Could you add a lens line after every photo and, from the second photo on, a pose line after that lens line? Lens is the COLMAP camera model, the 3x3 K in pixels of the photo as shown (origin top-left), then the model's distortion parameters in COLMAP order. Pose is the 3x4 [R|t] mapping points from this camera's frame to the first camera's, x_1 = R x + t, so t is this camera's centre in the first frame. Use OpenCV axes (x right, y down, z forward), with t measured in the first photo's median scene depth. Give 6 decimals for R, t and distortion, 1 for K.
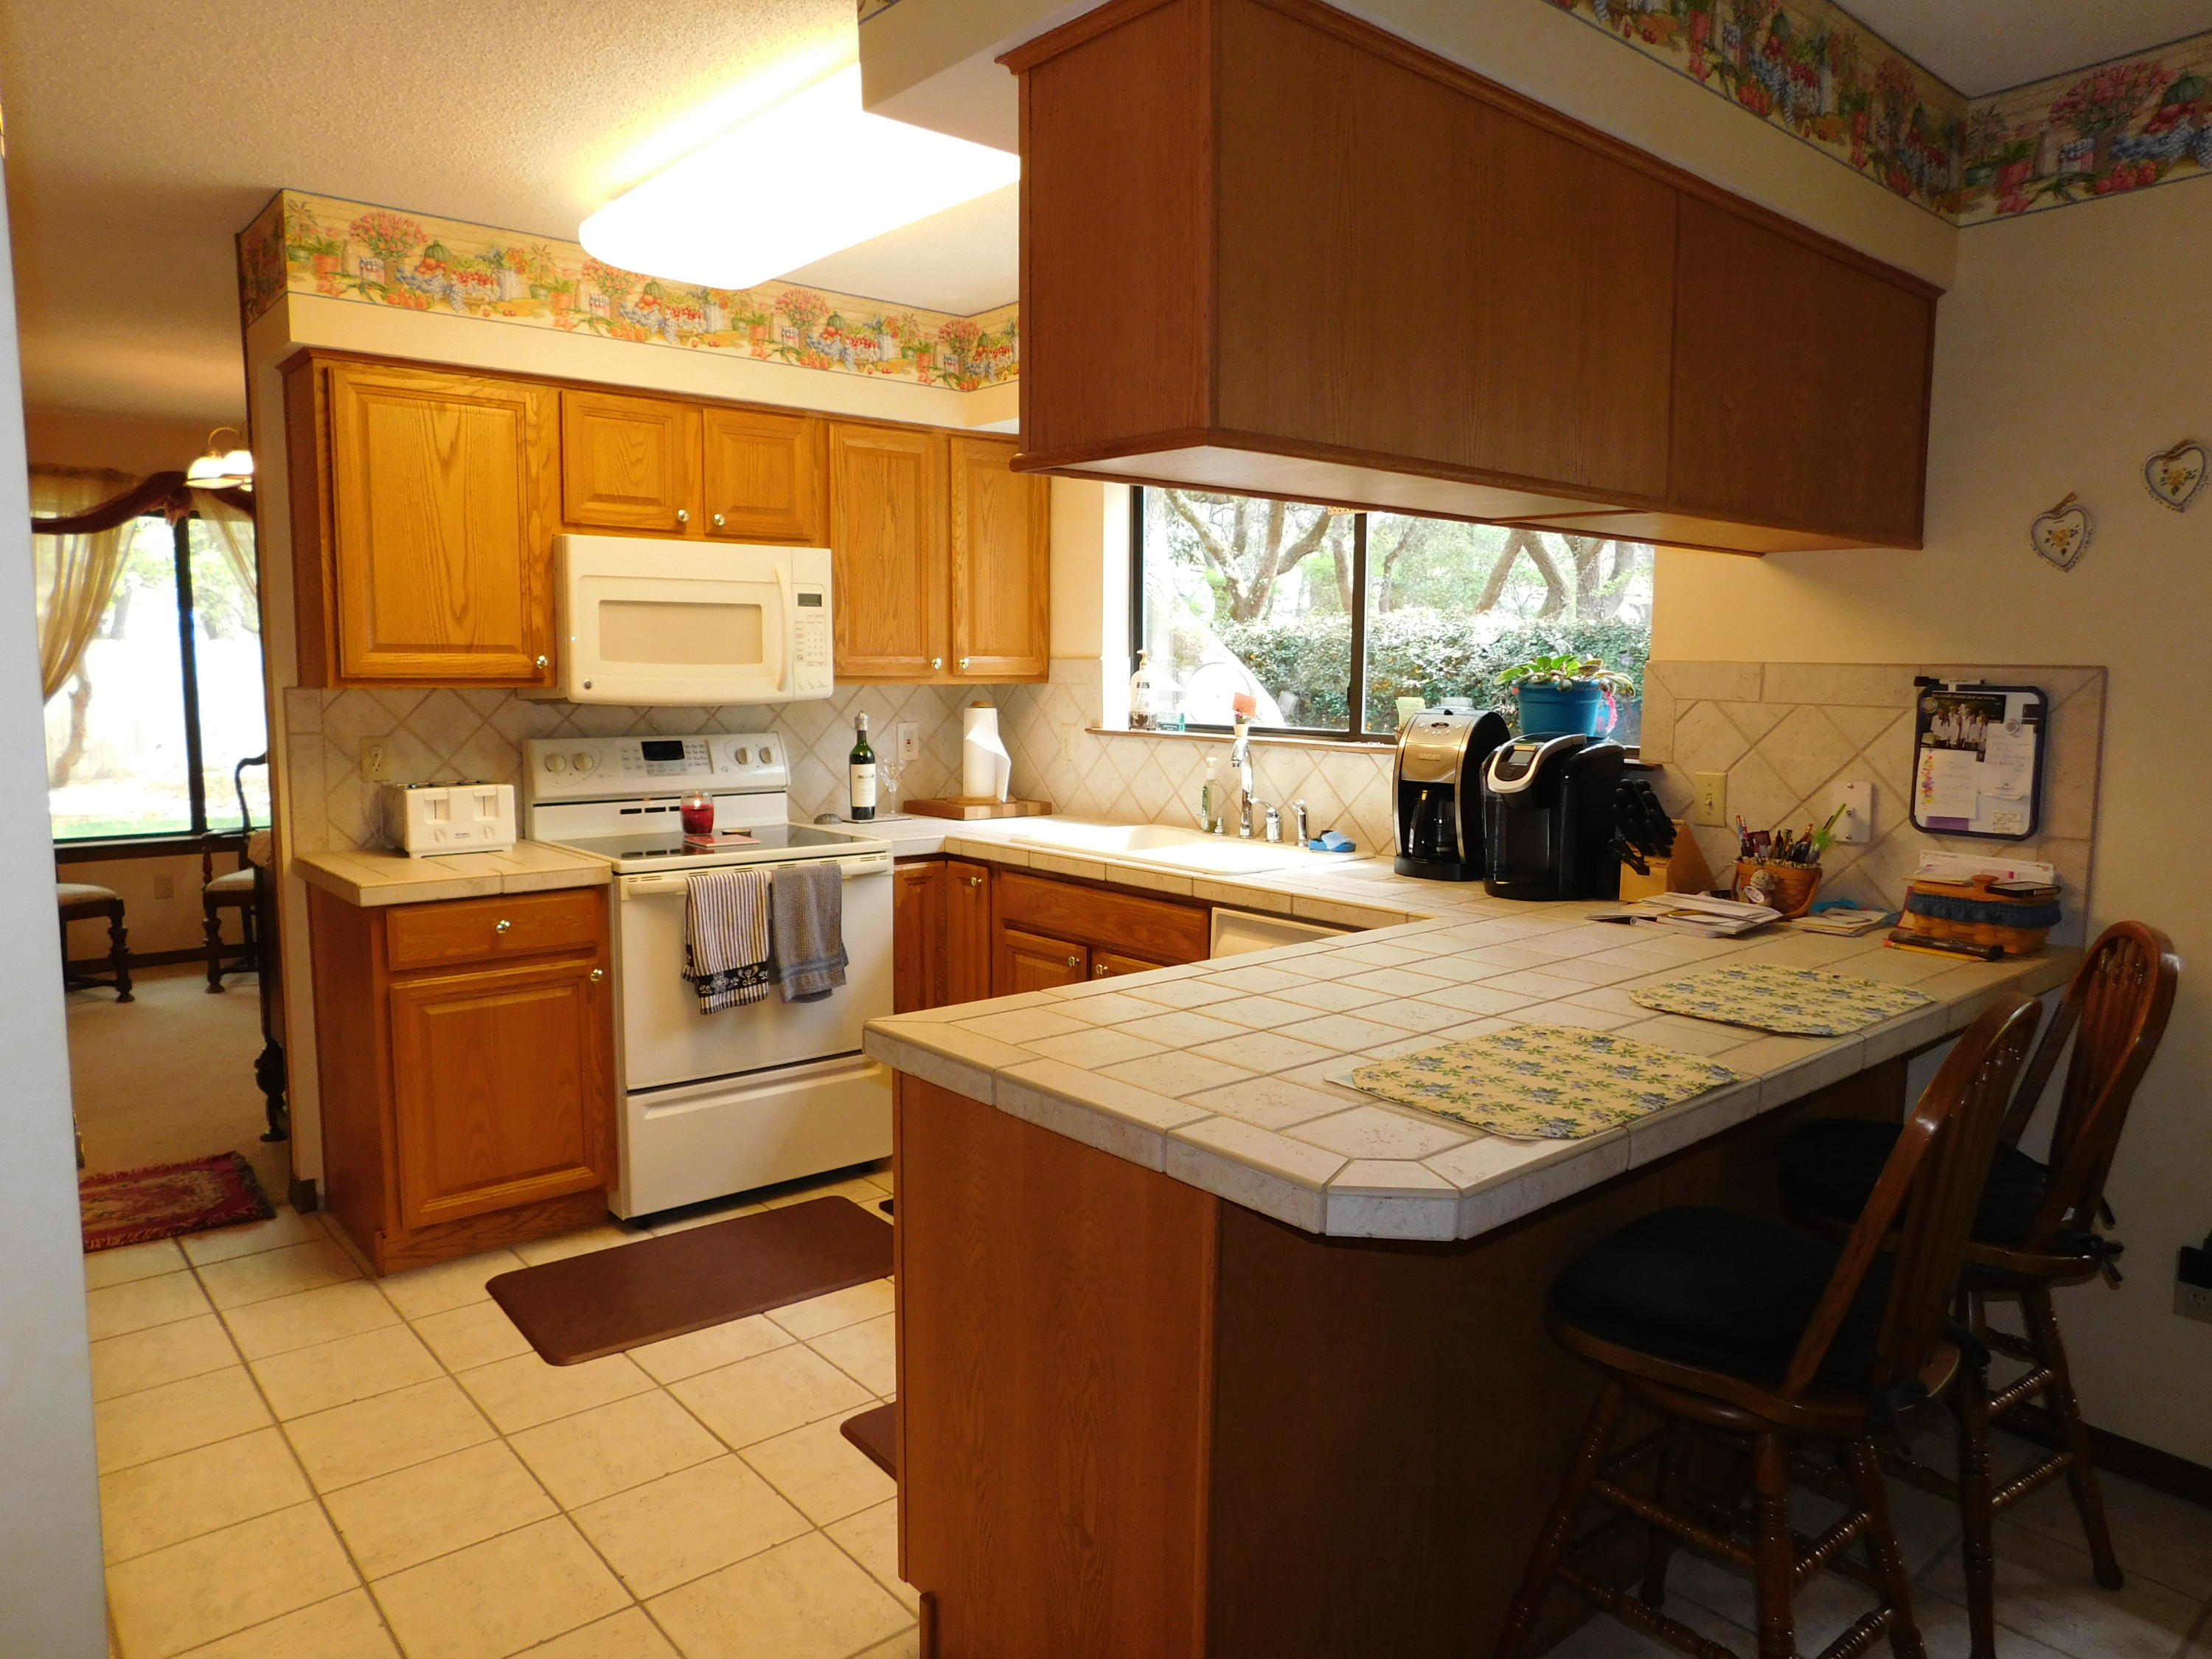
lens RADIAL K [[1456.7, 0, 1106.0], [0, 1456.7, 829.5], [0, 0, 1]] dist [-0.075771, 0.057204]
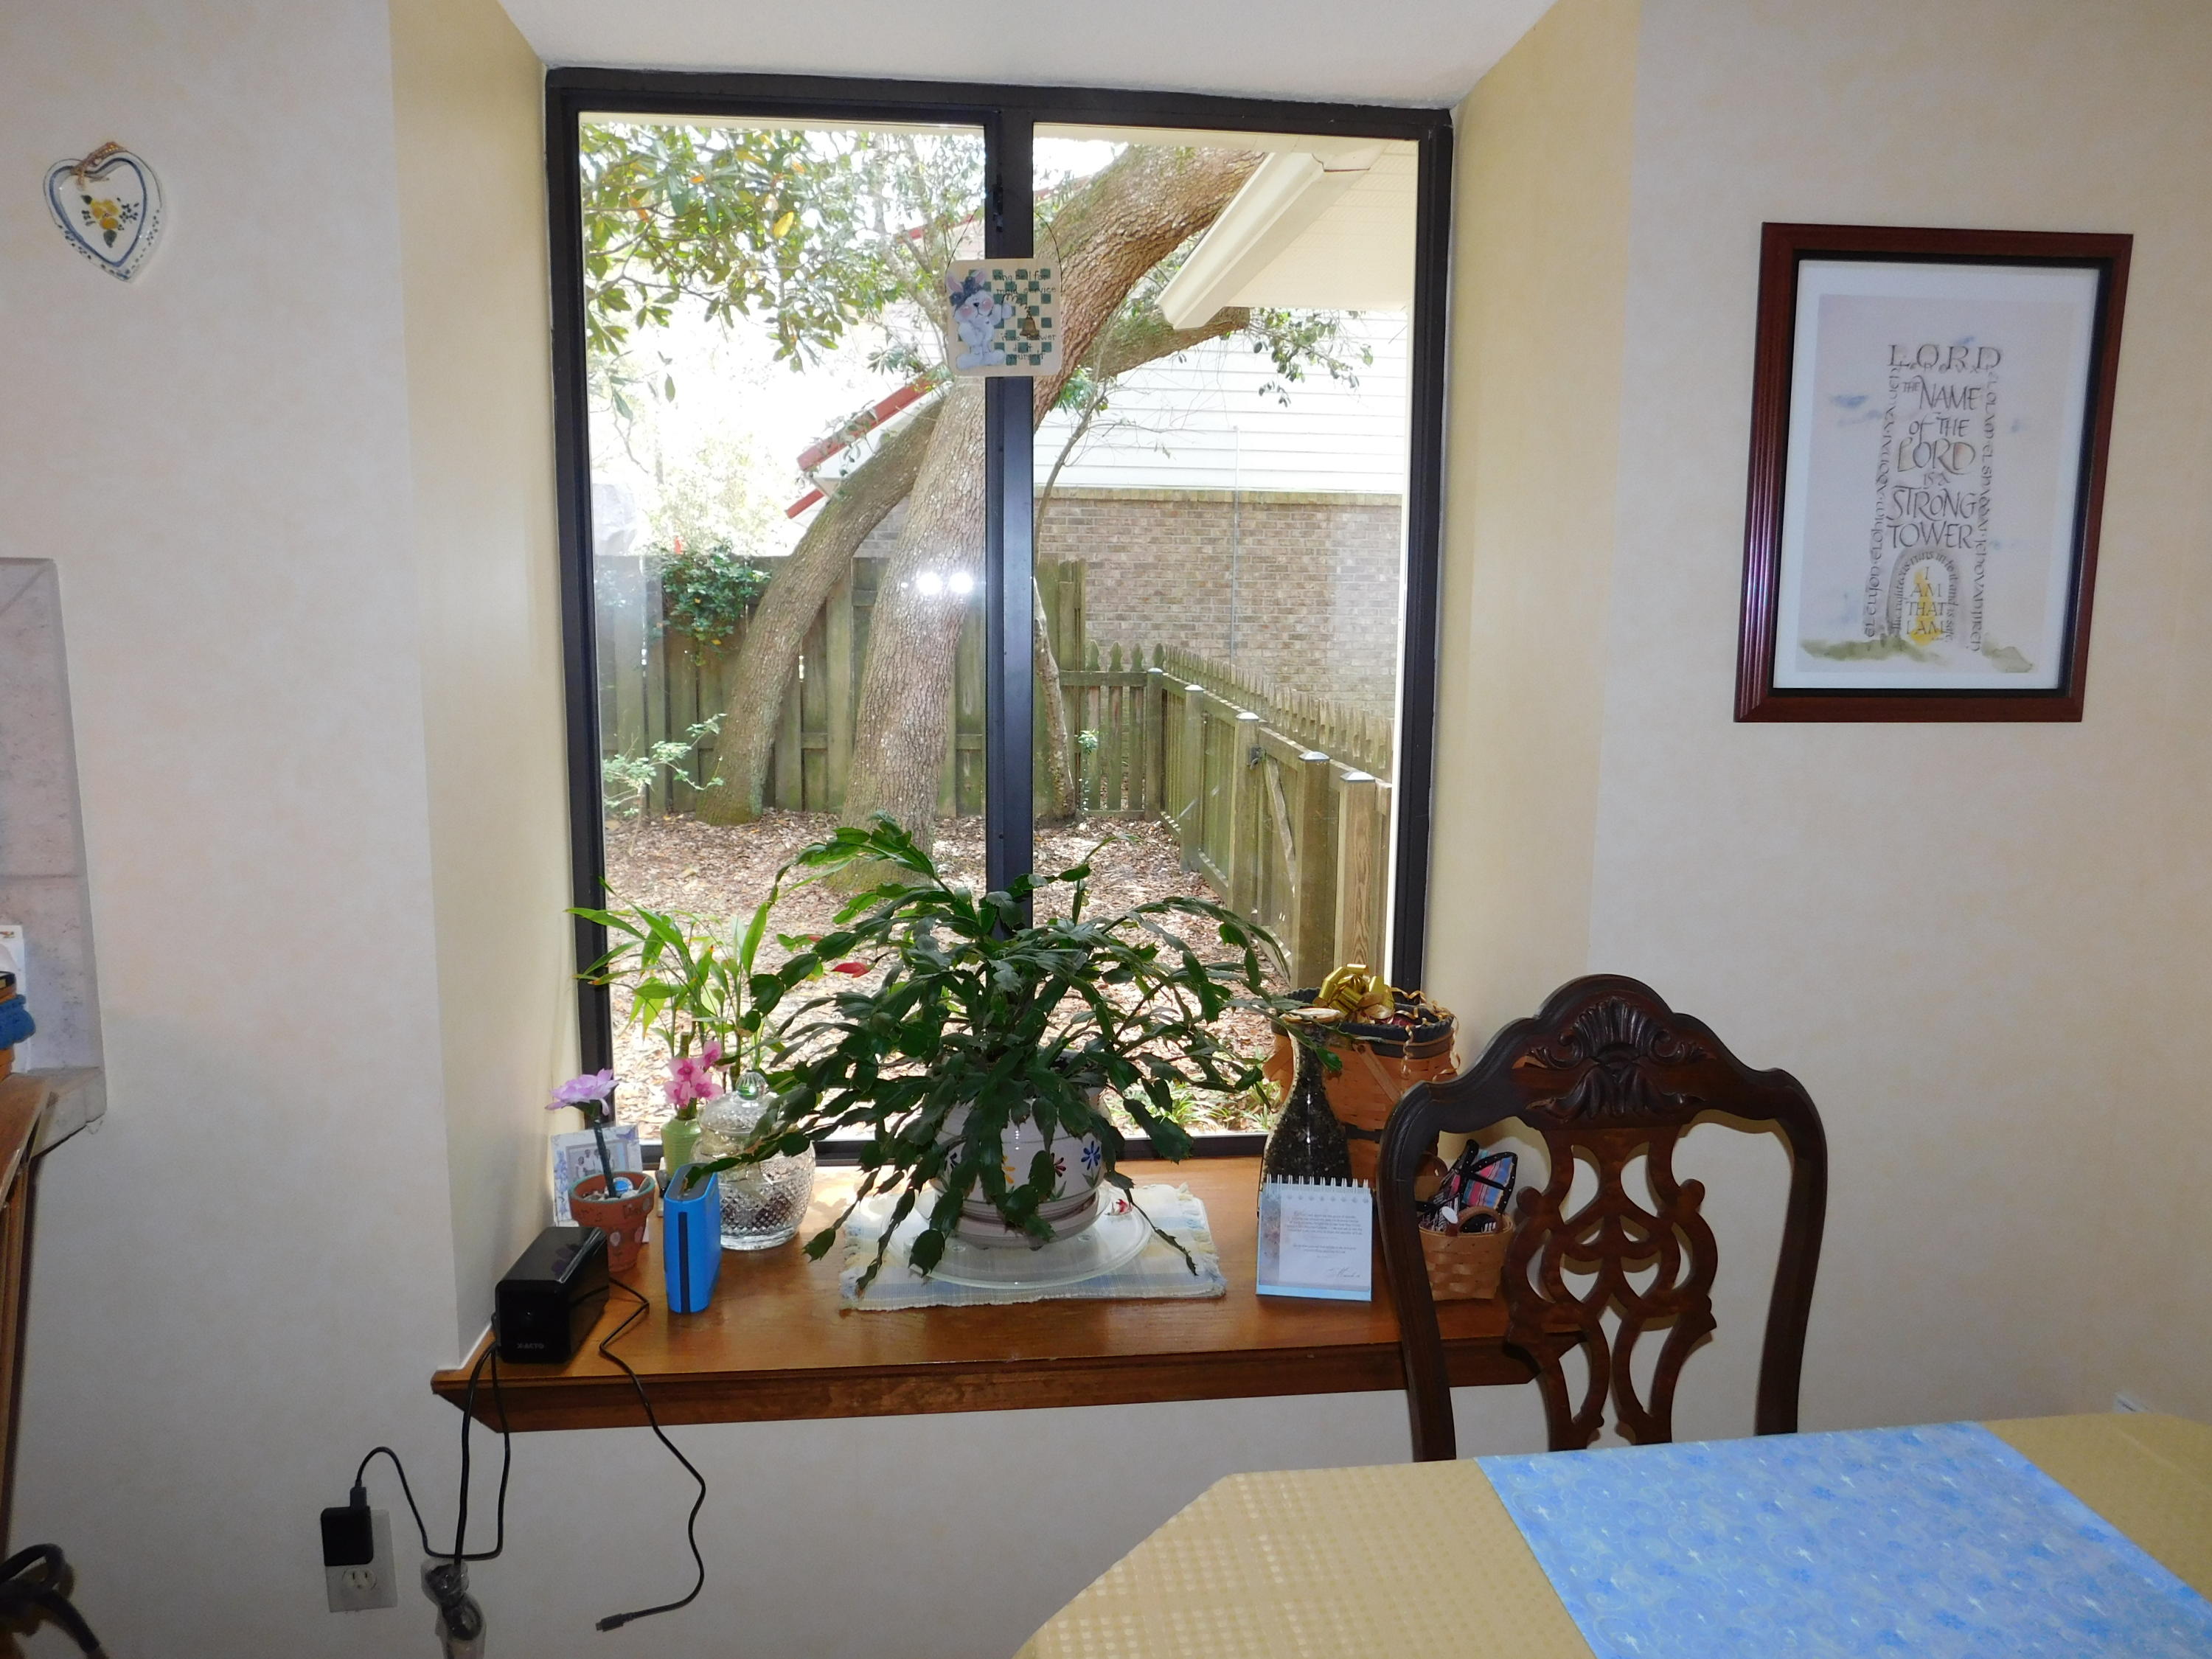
lens RADIAL K [[1466.6, 0, 1116.0], [0, 1466.6, 827.5], [0, 0, 1]] dist [-0.070424, 0.058875]
pose [[0.565140, -0.121808, 0.815953, 0.327545], [0.086513, 0.992337, 0.088219, -0.017821], [-0.820447, 0.020735, 0.571347, 0.243639]]
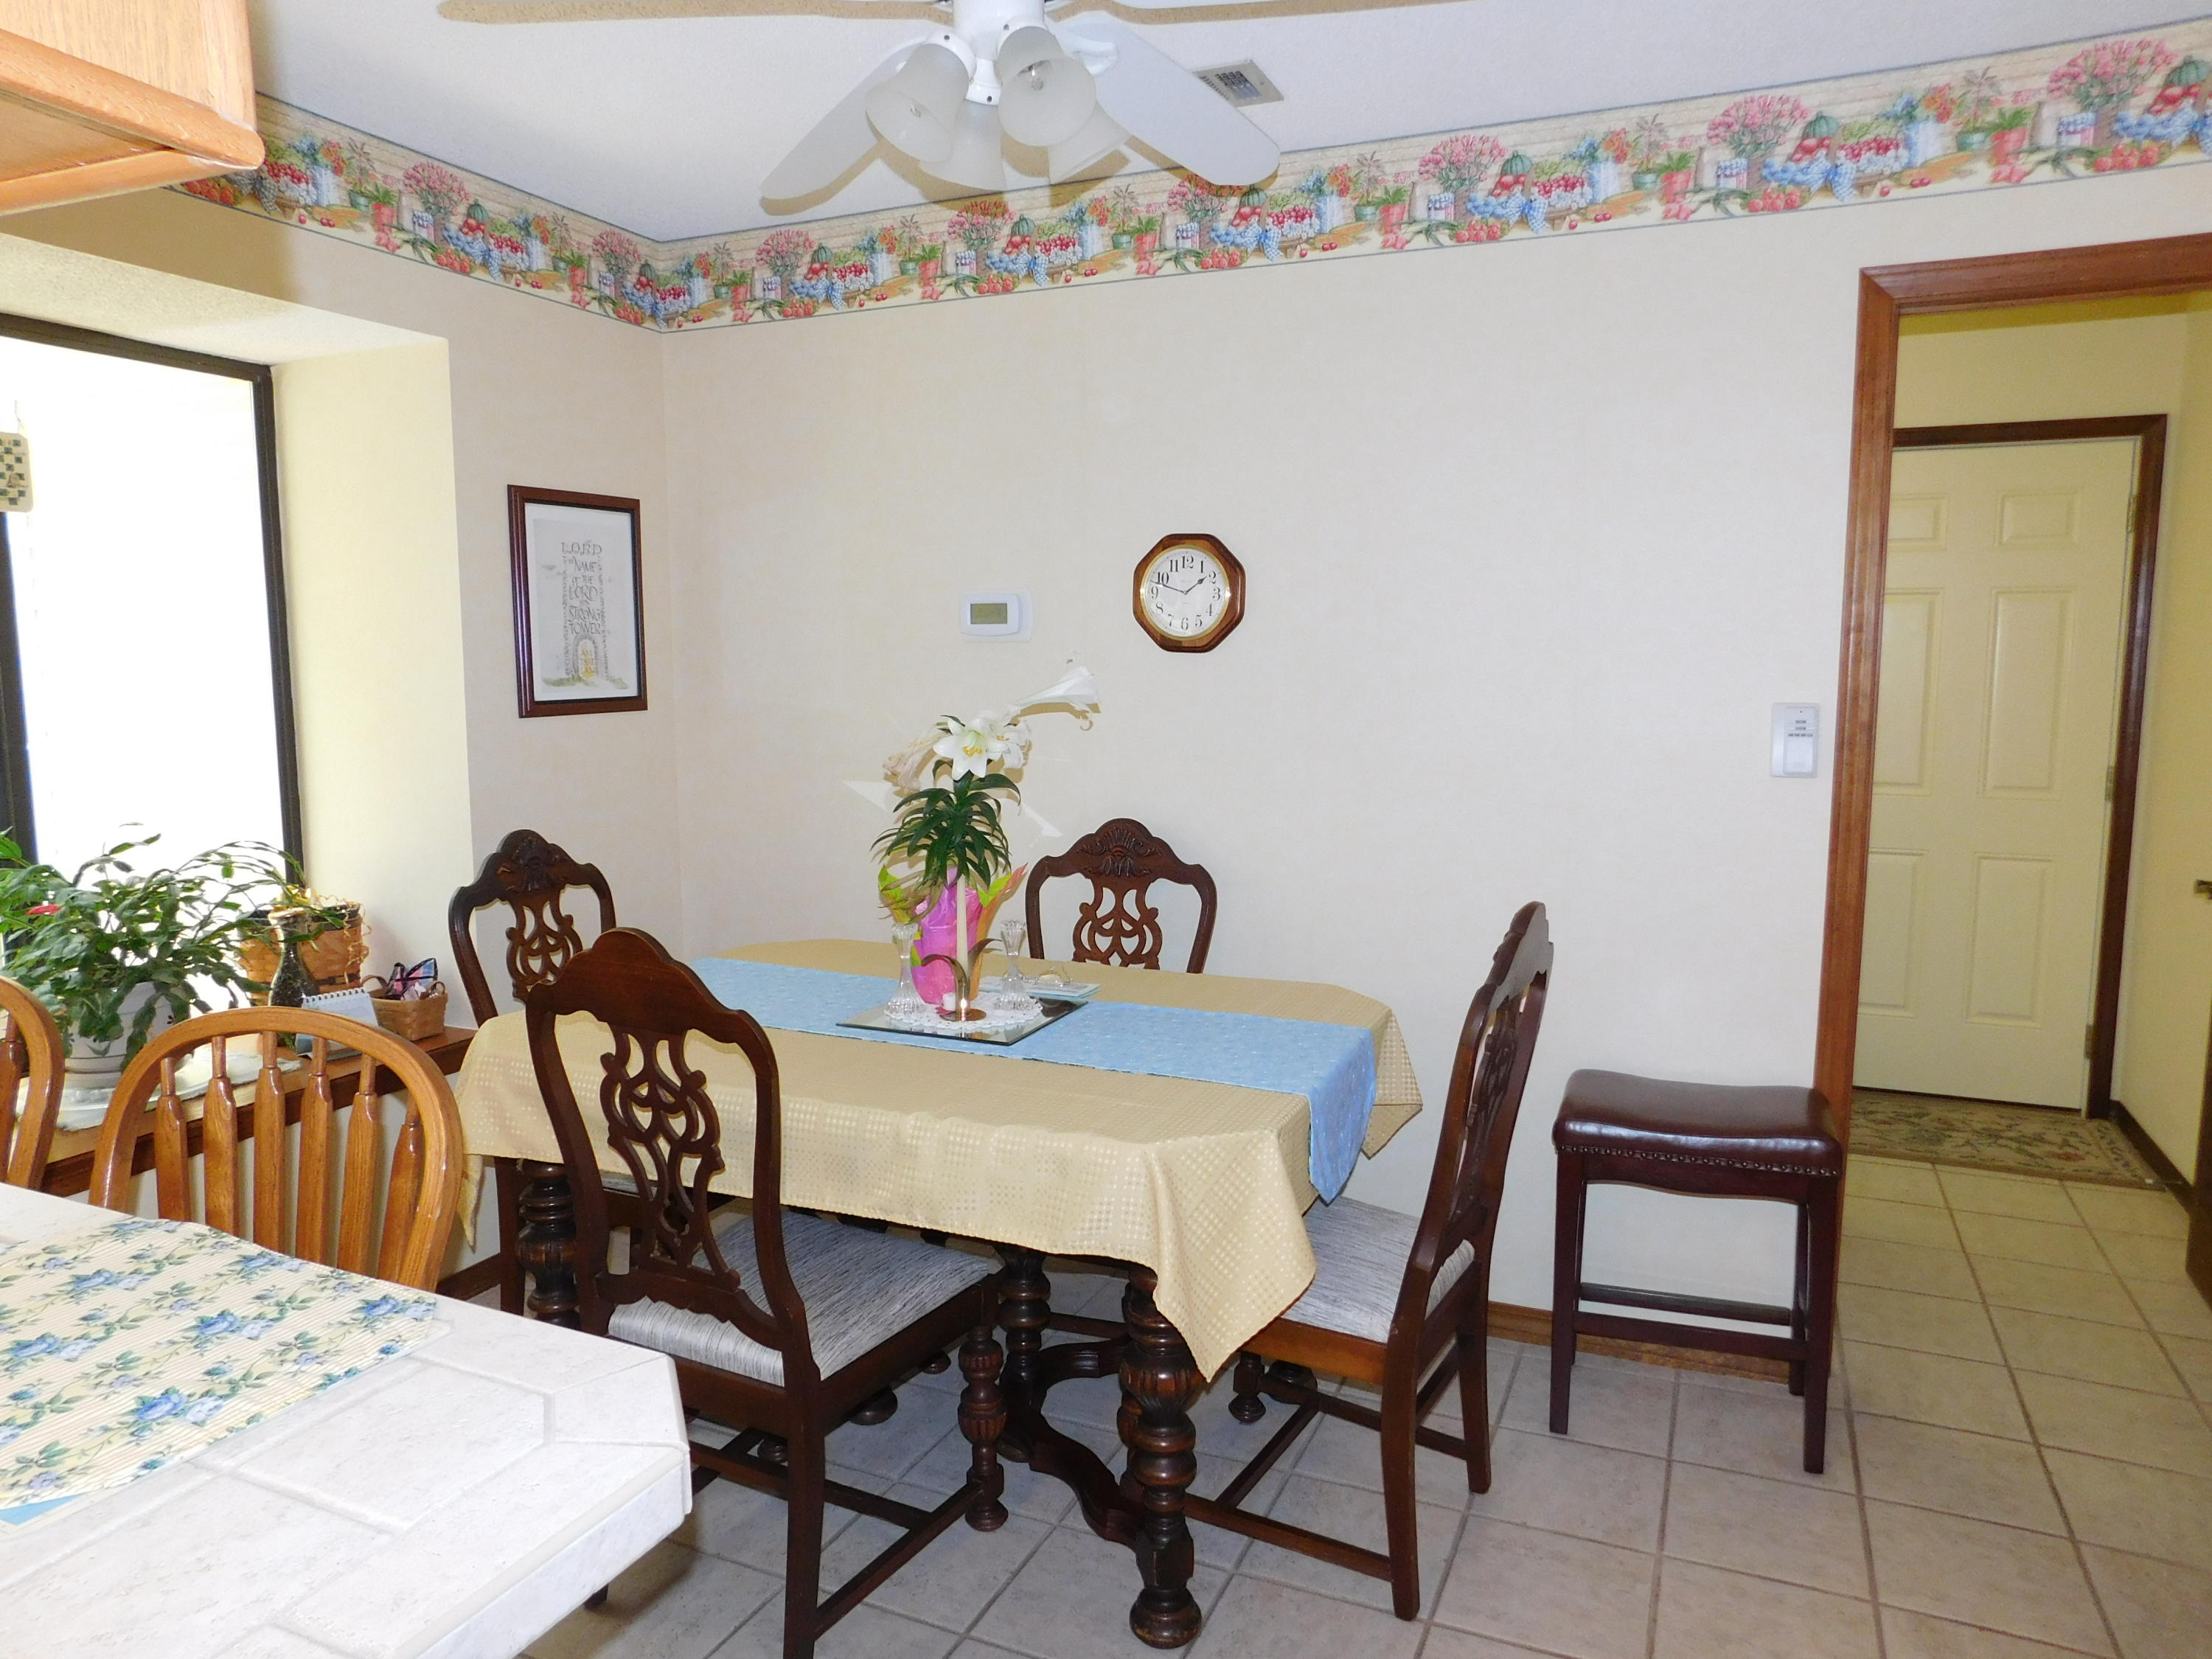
lens RADIAL K [[1456.7, 0, 1106.0], [0, 1456.7, 829.5], [0, 0, 1]] dist [-0.075771, 0.057204]
pose [[-0.428100, -0.114663, 0.896428, -0.187759], [0.101982, 0.979453, 0.173986, -0.046512], [-0.897959, 0.165903, -0.407610, 0.390944]]
